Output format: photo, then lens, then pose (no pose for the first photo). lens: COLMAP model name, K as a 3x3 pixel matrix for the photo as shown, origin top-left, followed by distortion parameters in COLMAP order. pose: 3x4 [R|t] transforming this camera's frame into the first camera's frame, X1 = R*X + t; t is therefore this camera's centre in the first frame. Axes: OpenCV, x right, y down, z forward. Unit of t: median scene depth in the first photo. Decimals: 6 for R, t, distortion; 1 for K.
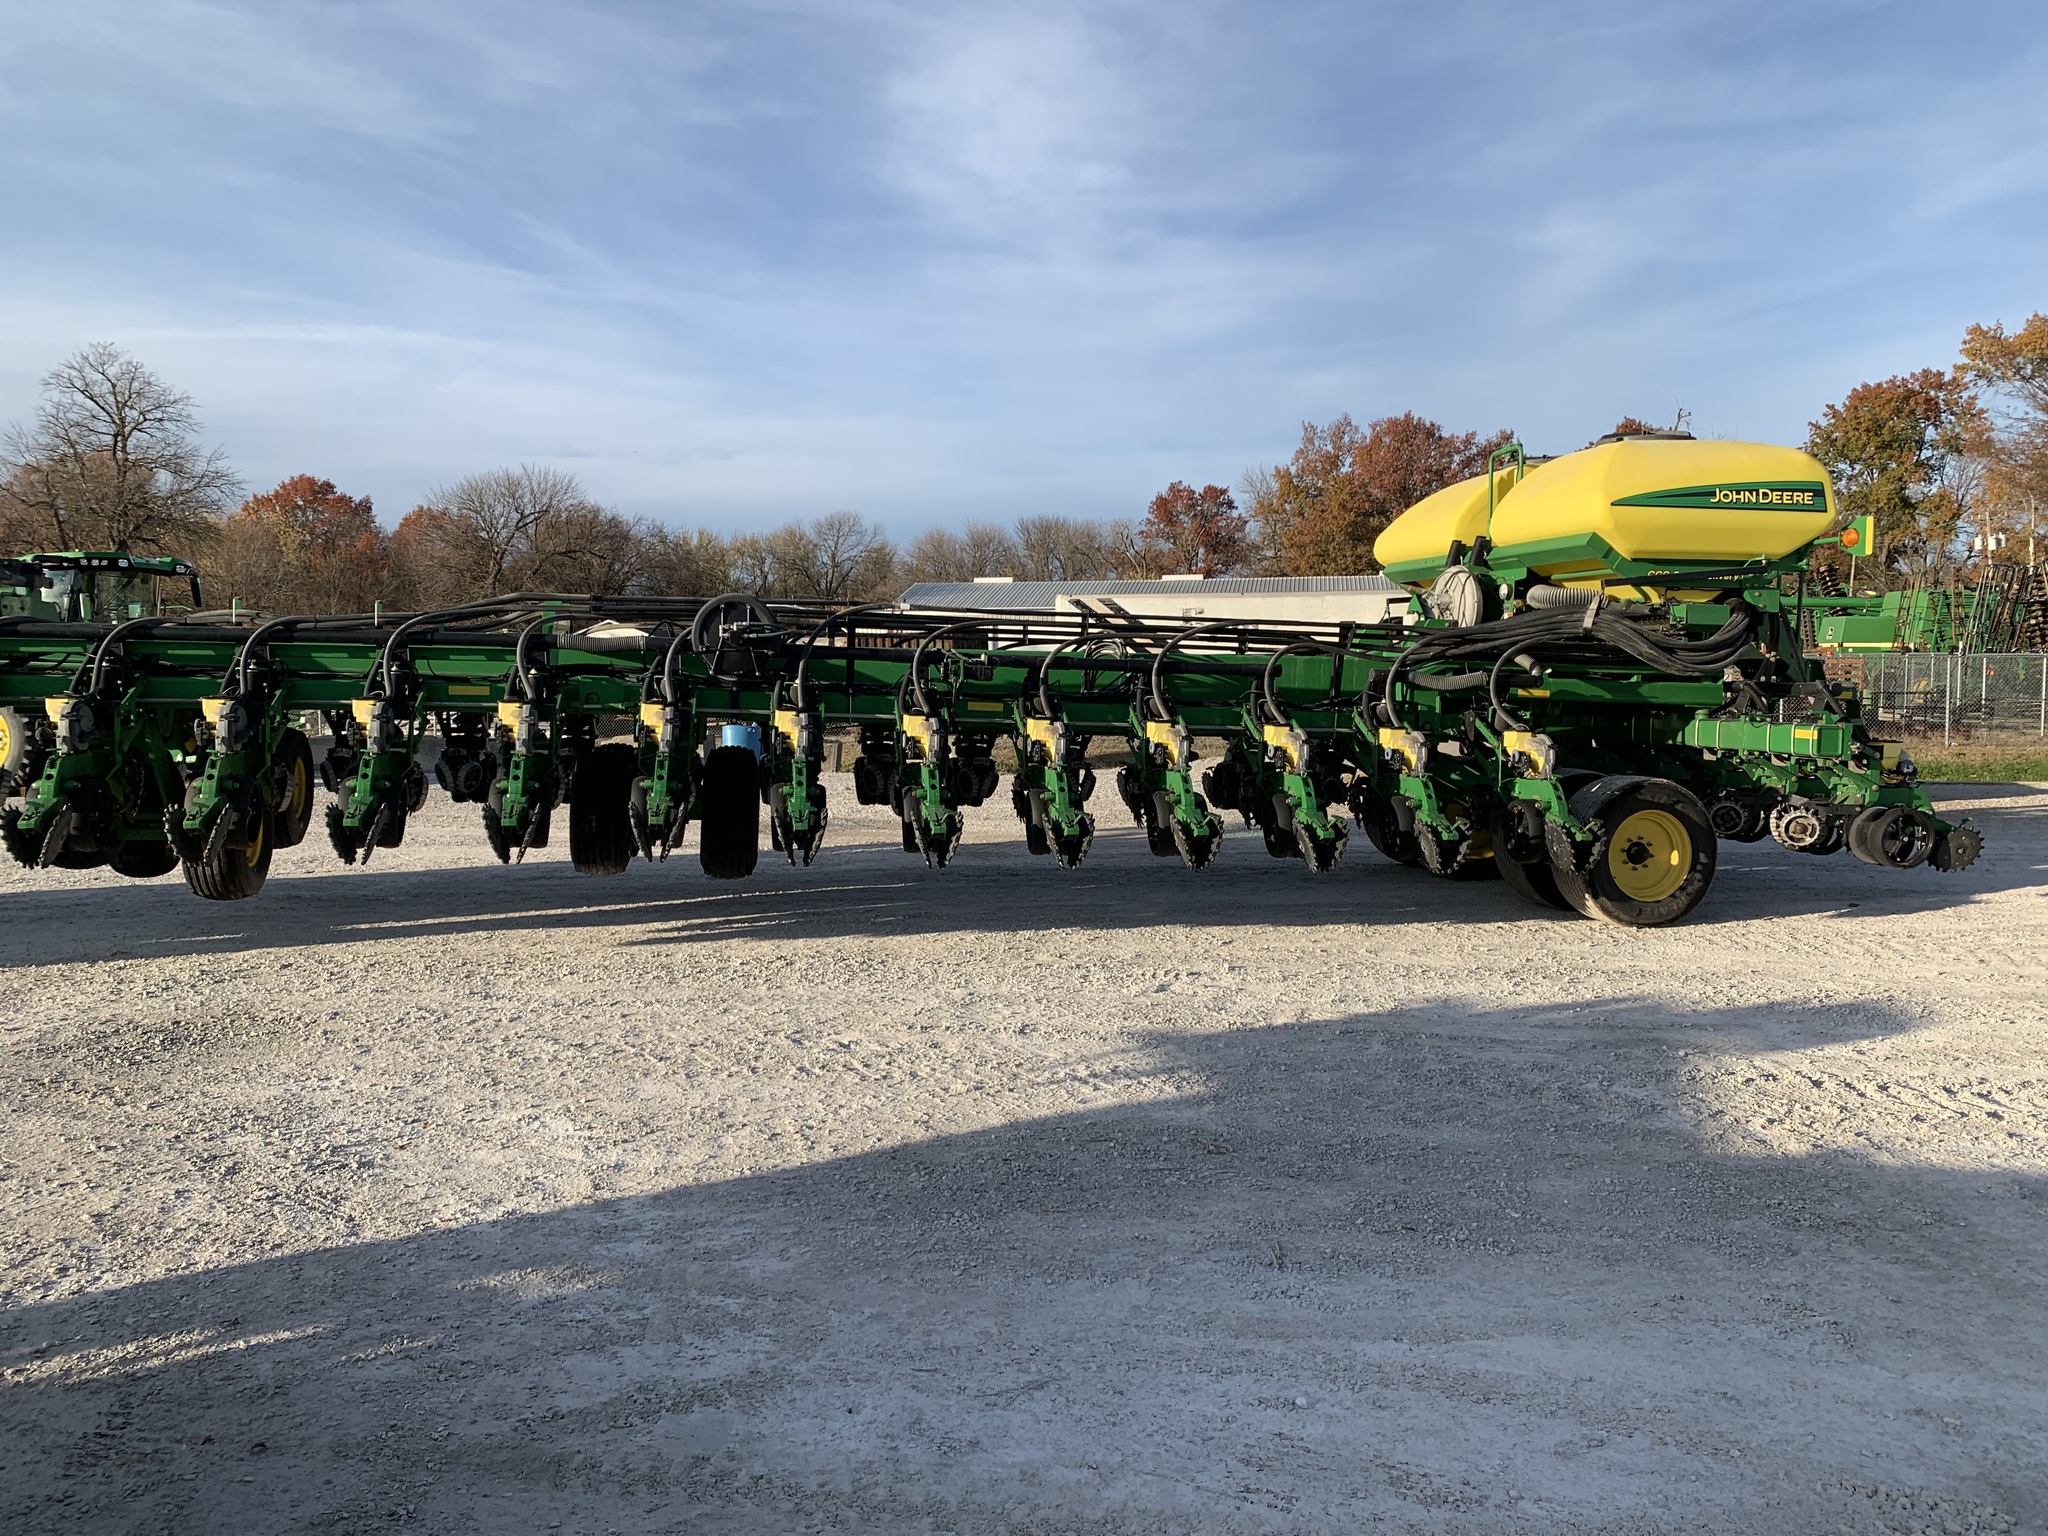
lens RADIAL K [[1539.2, 0, 1011.1], [0, 1539.2, 771.9], [0, 0, 1]] dist [0.033041, -0.034713]
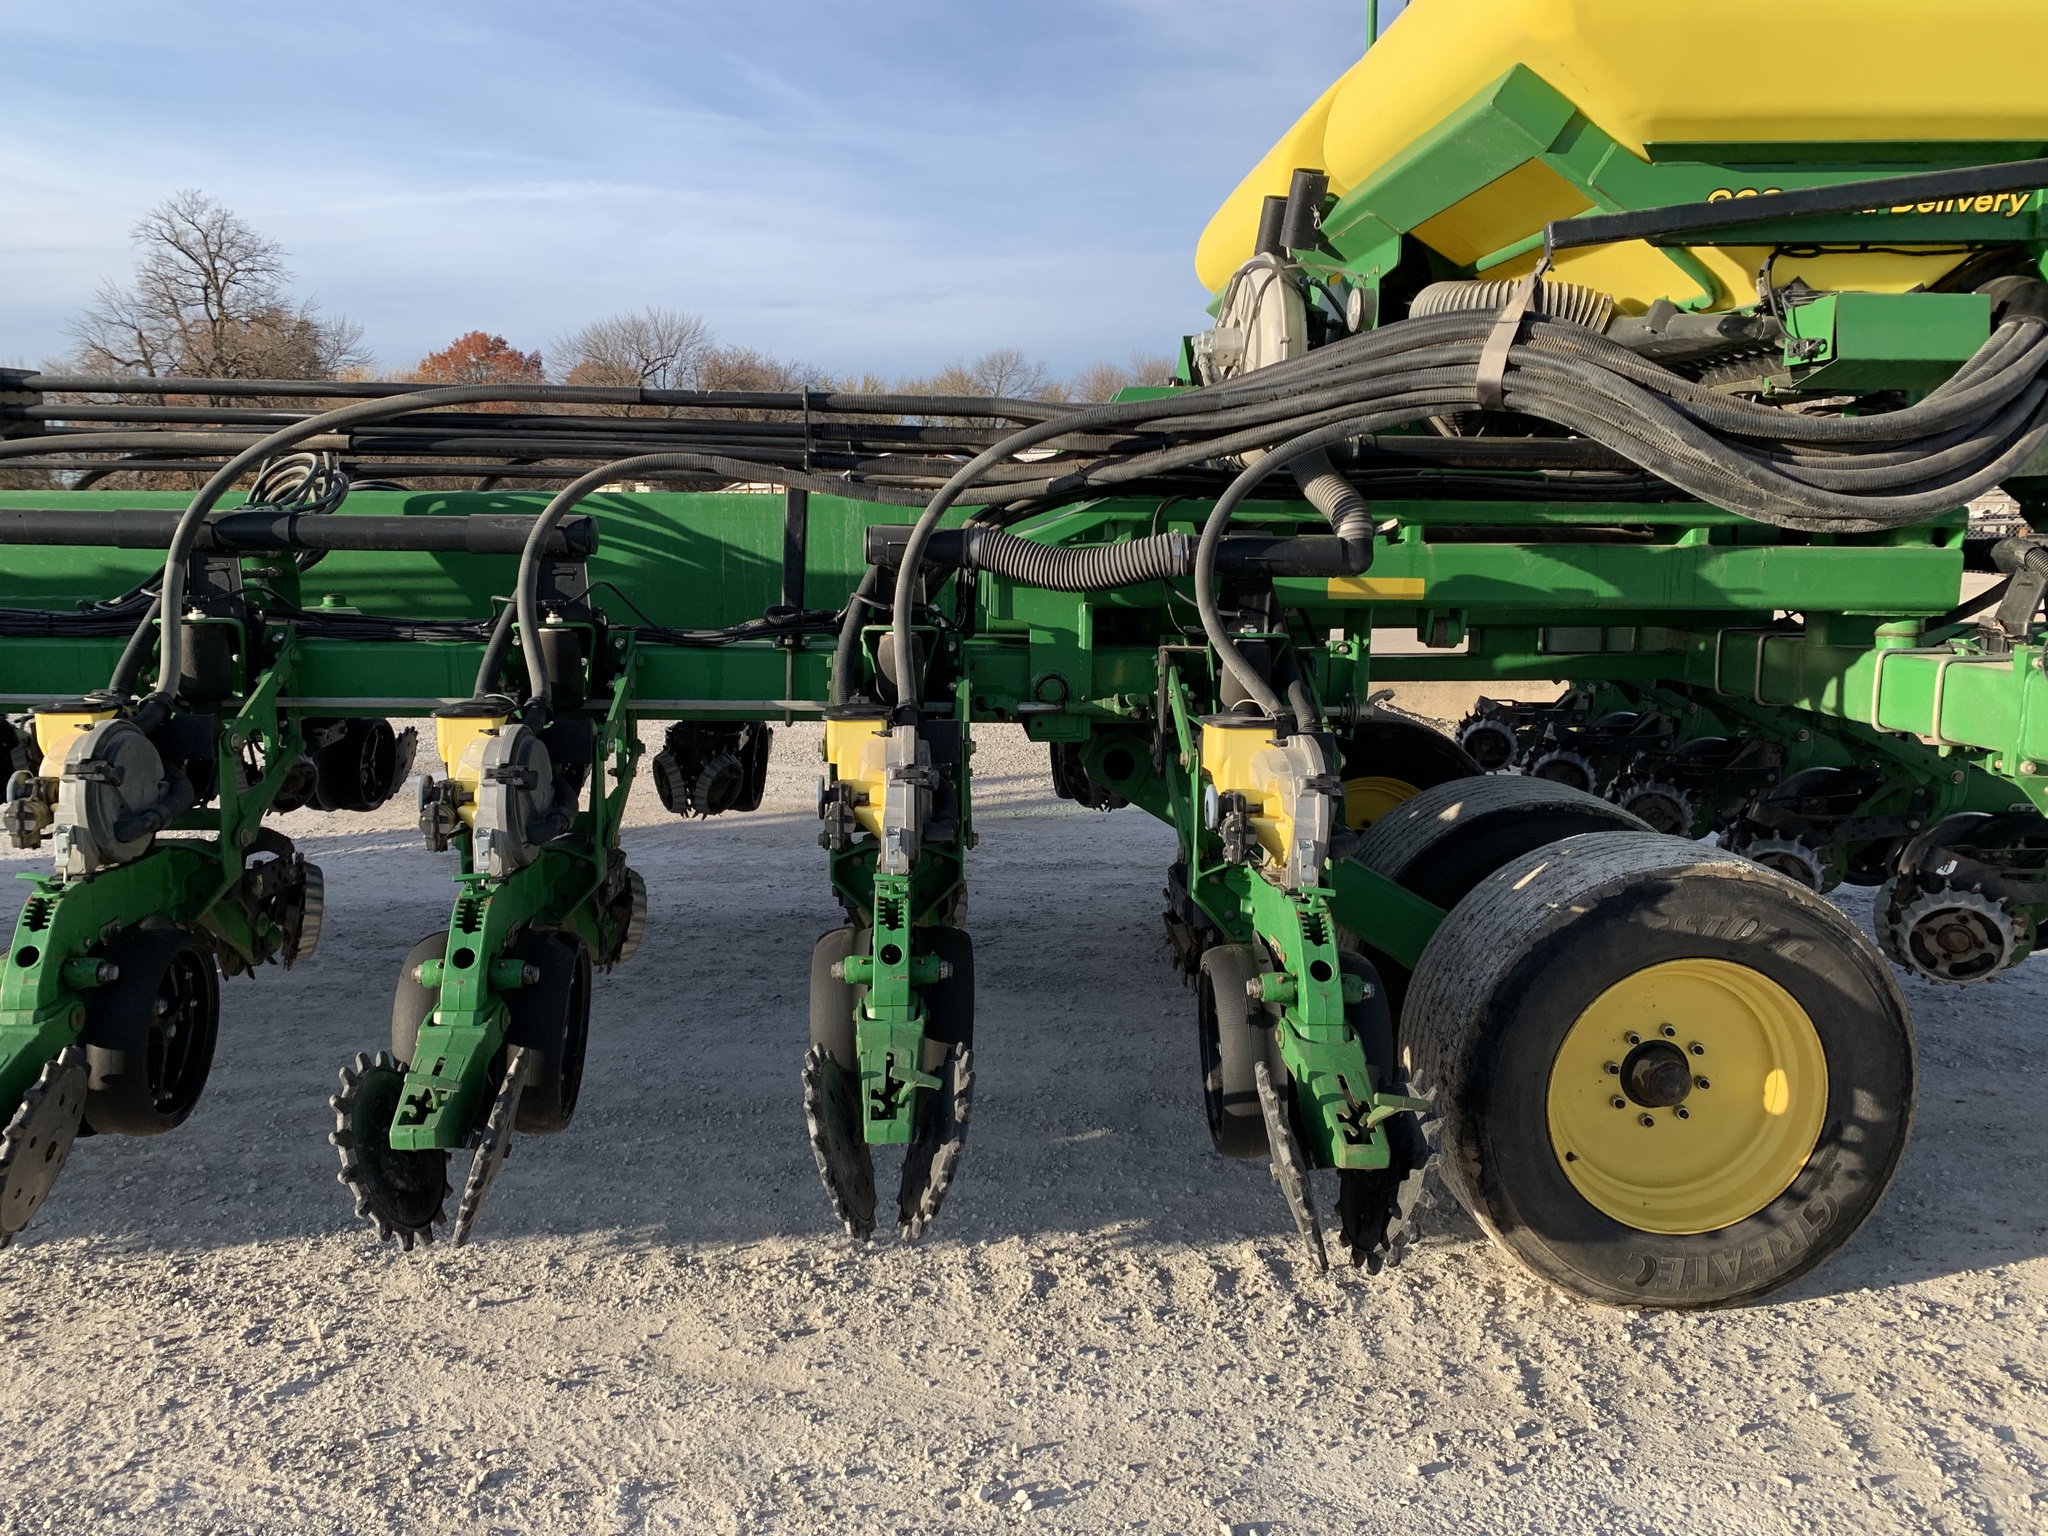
lens RADIAL K [[1539.2, 0, 1001.2], [0, 1539.2, 754.7], [0, 0, 1]] dist [0.033041, -0.034713]
pose [[0.988094, 0.002431, -0.153829, 0.315487], [0.010931, 0.996239, 0.085961, -0.045240], [0.153460, -0.086619, 0.984351, 0.654880]]
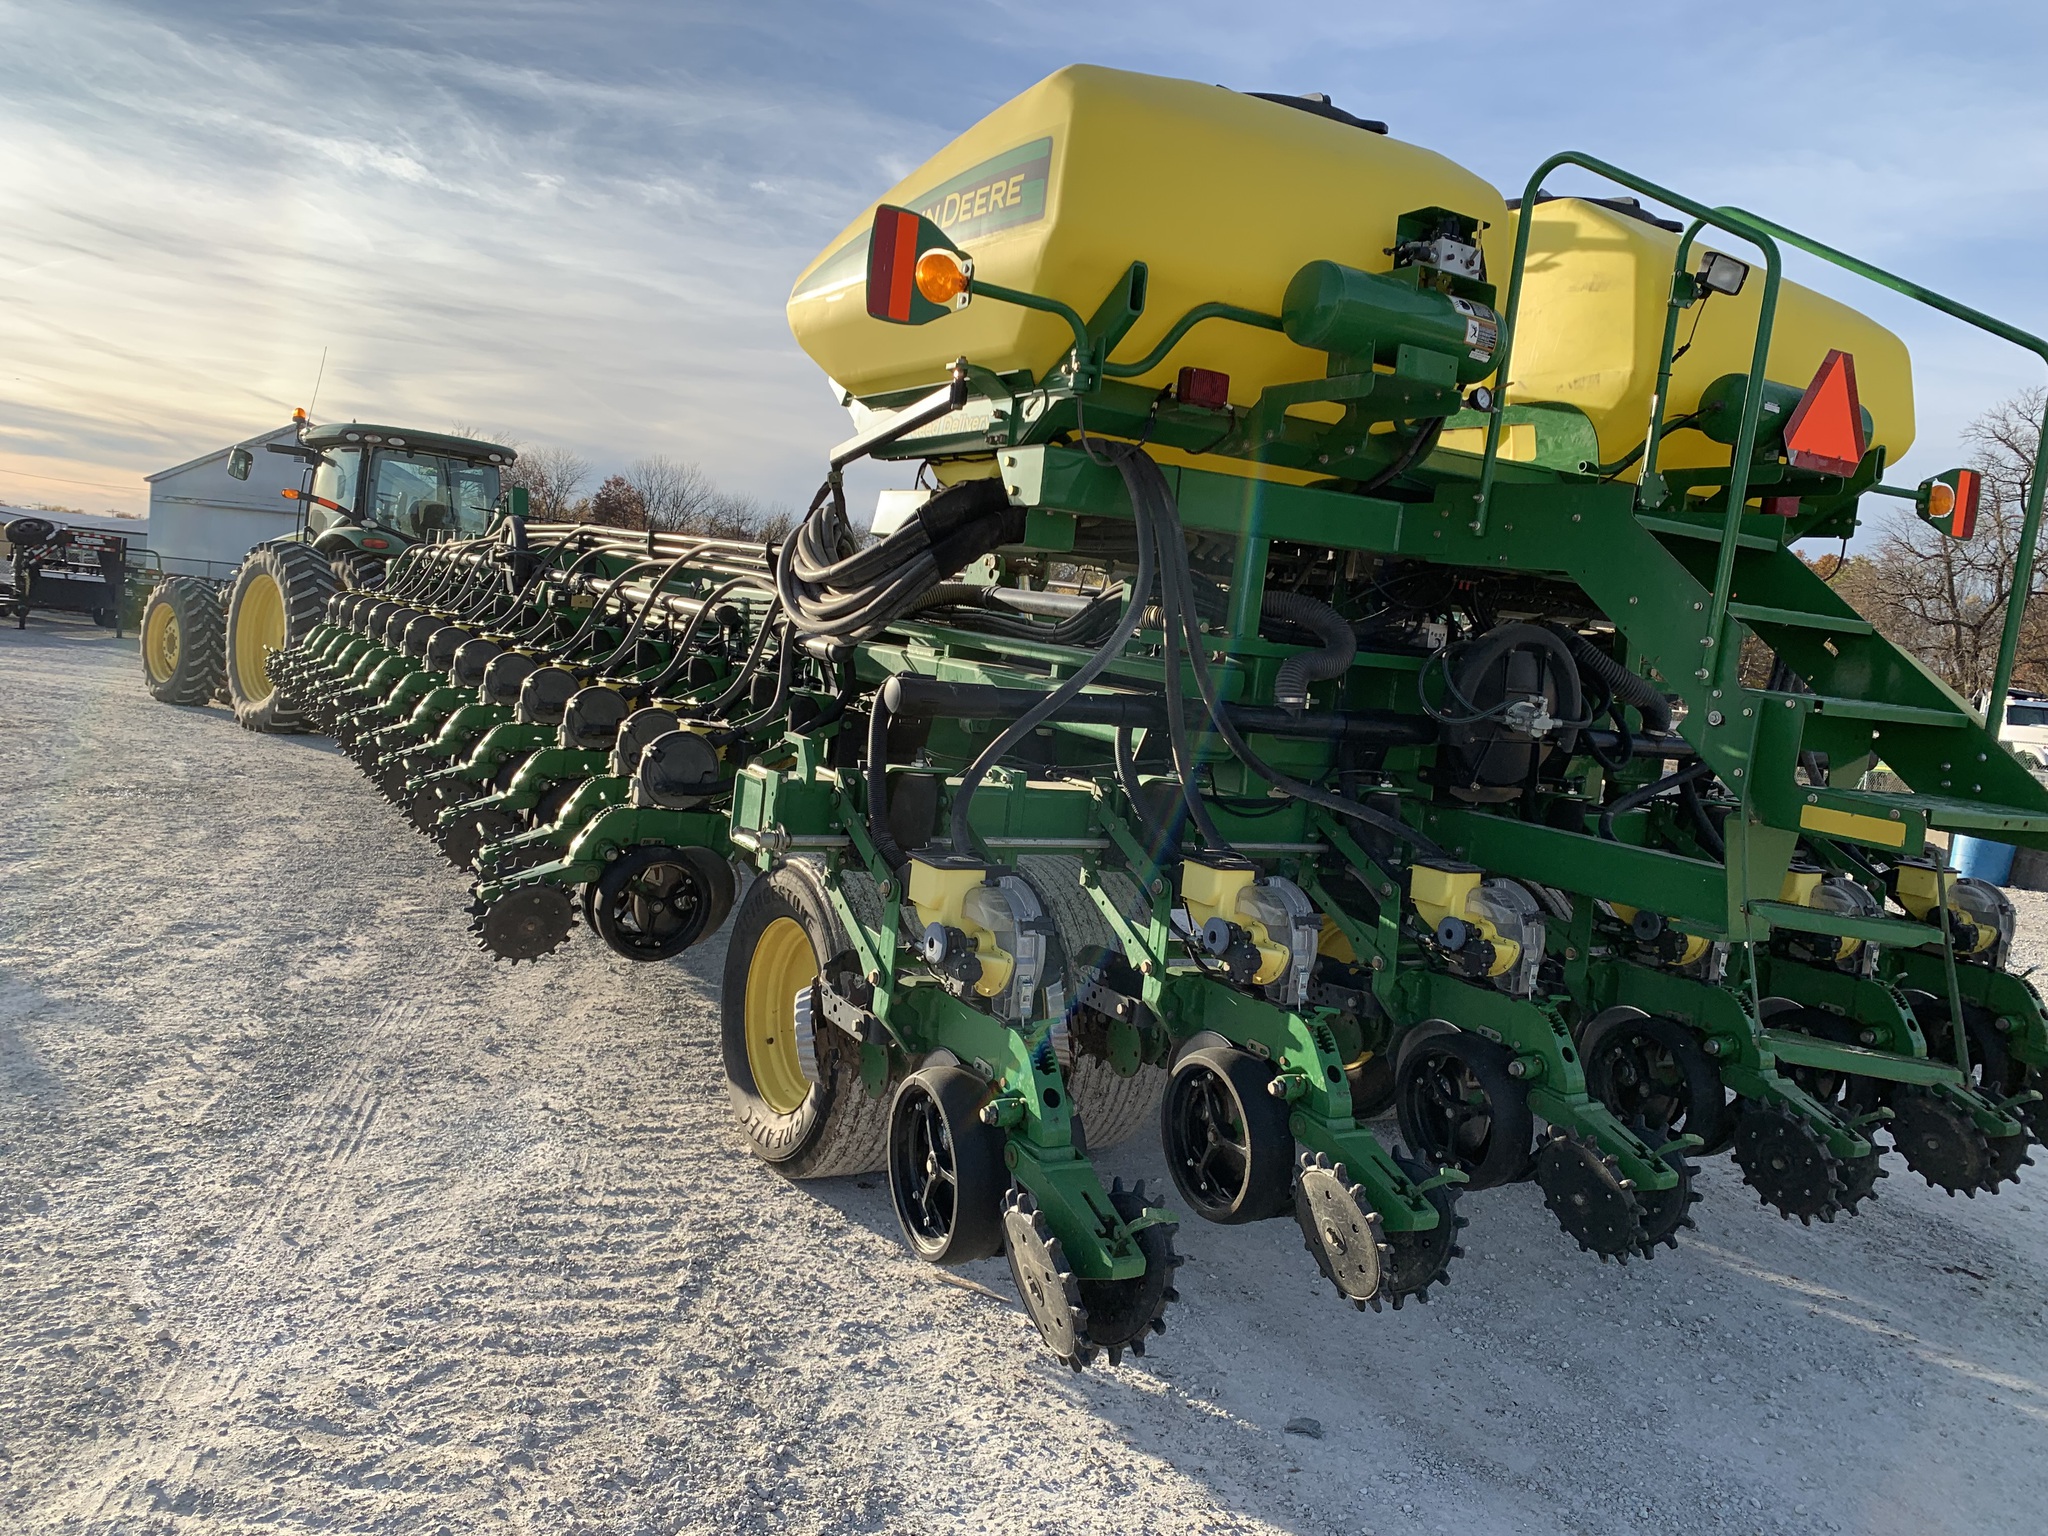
lens RADIAL K [[1539.2, 0, 1010.0], [0, 1539.2, 753.5], [0, 0, 1]] dist [0.033041, -0.034713]
pose [[0.334575, 0.105260, -0.936472, 0.859774], [-0.160849, 0.985538, 0.053308, -0.061770], [0.928540, 0.132795, 0.346668, 0.872010]]
